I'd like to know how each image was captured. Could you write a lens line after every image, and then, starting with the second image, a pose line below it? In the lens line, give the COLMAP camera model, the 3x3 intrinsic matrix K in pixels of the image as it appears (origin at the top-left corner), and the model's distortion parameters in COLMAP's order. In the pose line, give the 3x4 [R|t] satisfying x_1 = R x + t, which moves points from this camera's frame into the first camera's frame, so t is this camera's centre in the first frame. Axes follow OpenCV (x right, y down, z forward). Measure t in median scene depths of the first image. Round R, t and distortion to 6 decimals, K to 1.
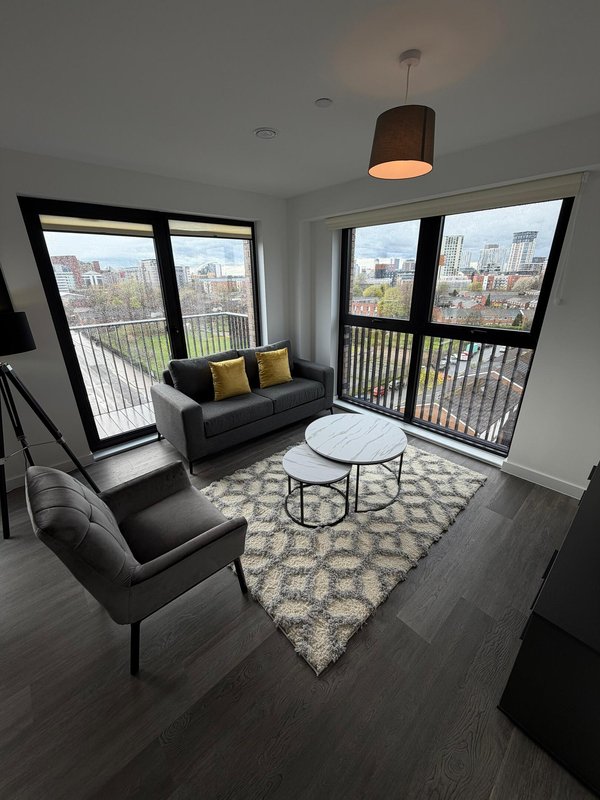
lens RADIAL K [[317.8, 0, 300.5], [0, 317.8, 396.7], [0, 0, 1]] dist [-0.001301, 0.000247]
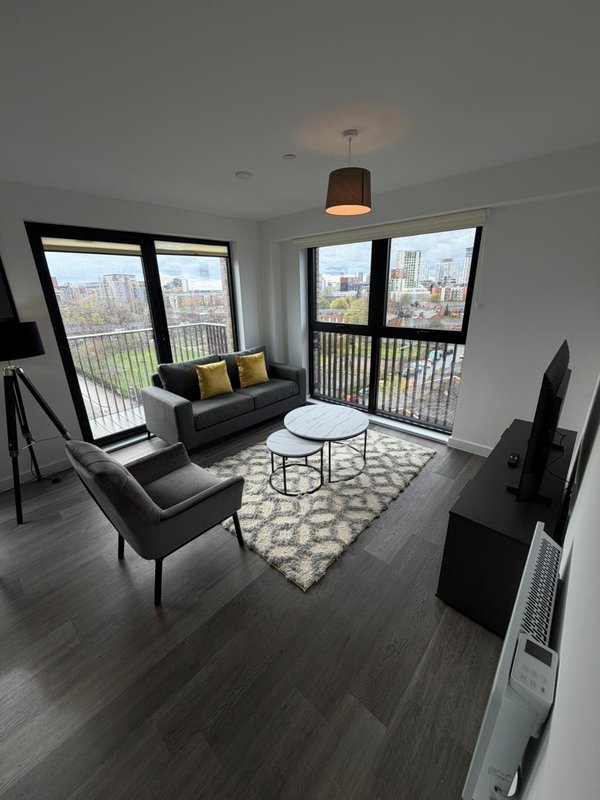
lens RADIAL K [[317.8, 0, 300.4], [0, 317.8, 396.7], [0, 0, 1]] dist [-0.001301, 0.000247]
pose [[0.995347, -0.040631, 0.087374, -0.025191], [0.043907, 0.998390, -0.035901, 0.074984], [-0.085775, 0.039570, 0.995528, -0.183623]]
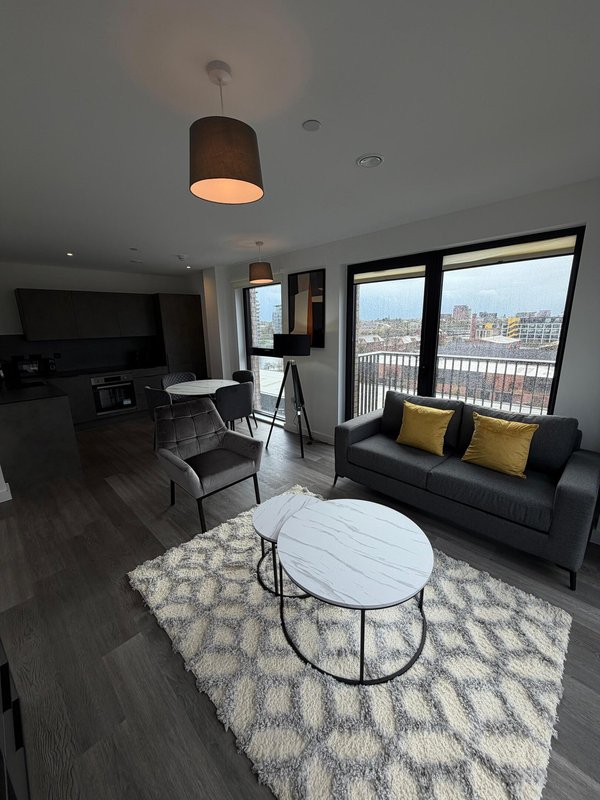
lens RADIAL K [[317.8, 0, 298.6], [0, 317.8, 397.7], [0, 0, 1]] dist [-0.001301, 0.000247]
pose [[0.050734, 0.243674, -0.968529, 0.762585], [-0.341136, 0.915678, 0.212508, -0.267364], [0.938644, 0.319619, 0.129582, 0.741003]]
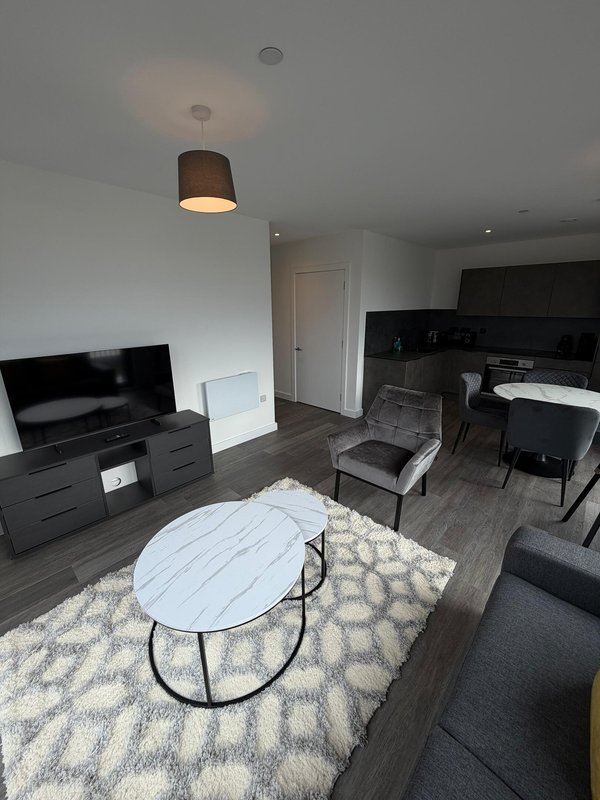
lens RADIAL K [[317.8, 0, 299.1], [0, 317.8, 397.7], [0, 0, 1]] dist [-0.001301, 0.000247]
pose [[-0.996897, 0.039902, -0.067854, 0.057696], [-0.009894, 0.791641, 0.610906, -0.509442], [0.078092, 0.609682, -0.788790, 1.366520]]
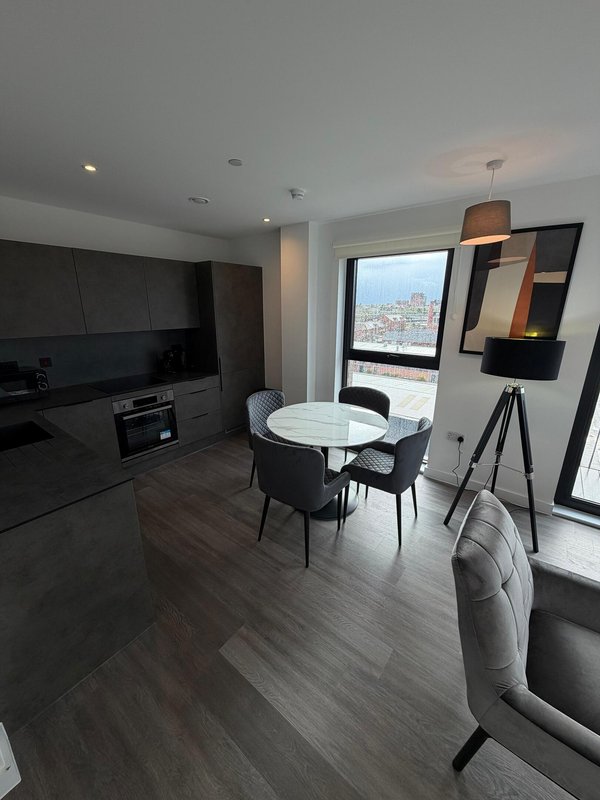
lens RADIAL K [[317.8, 0, 298.7], [0, 317.8, 398.3], [0, 0, 1]] dist [-0.001301, 0.000247]
pose [[0.166506, 0.290589, -0.942249, -0.049478], [-0.359706, 0.907637, 0.216350, -0.026814], [0.918089, 0.302909, 0.255654, 0.064397]]
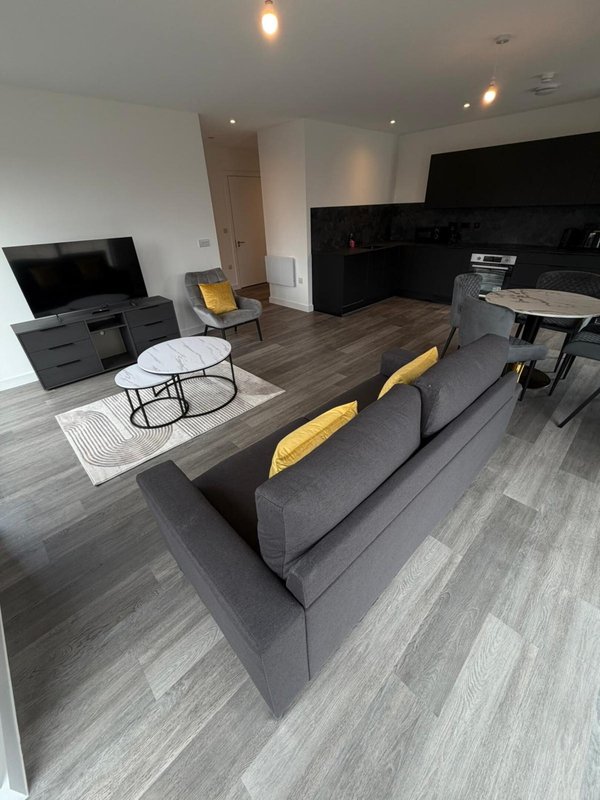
lens RADIAL K [[317.8, 0, 298.5], [0, 317.8, 402.9], [0, 0, 1]] dist [-0.001301, 0.000247]
pose [[-0.998398, 0.056269, 0.006019, -0.139116], [0.038681, 0.600930, 0.798365, -0.571346], [0.041306, 0.797319, -0.602144, 1.616448]]
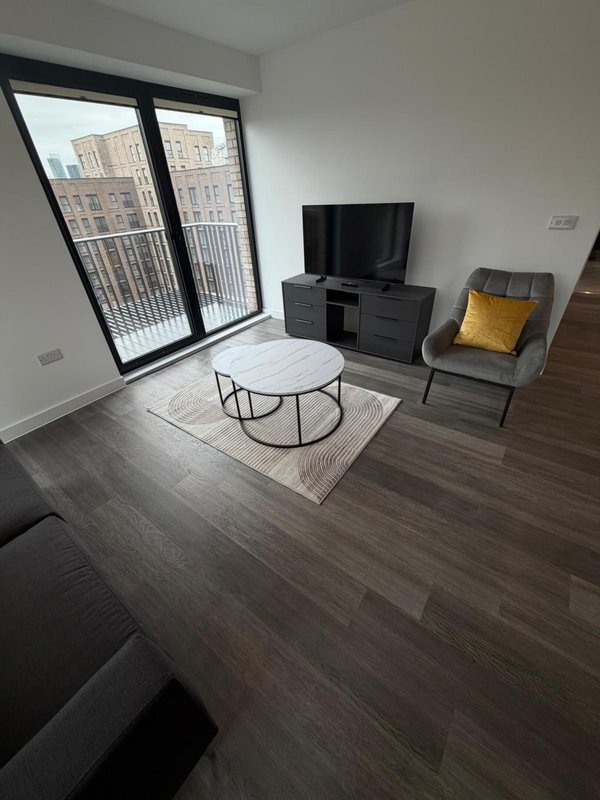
lens RADIAL K [[317.8, 0, 297.6], [0, 317.8, 397.8], [0, 0, 1]] dist [-0.001301, 0.000247]
pose [[-0.193028, -0.523073, 0.830141, -0.553536], [0.405582, 0.727854, 0.552930, -0.177150], [-0.893445, 0.443421, 0.071653, 0.680777]]
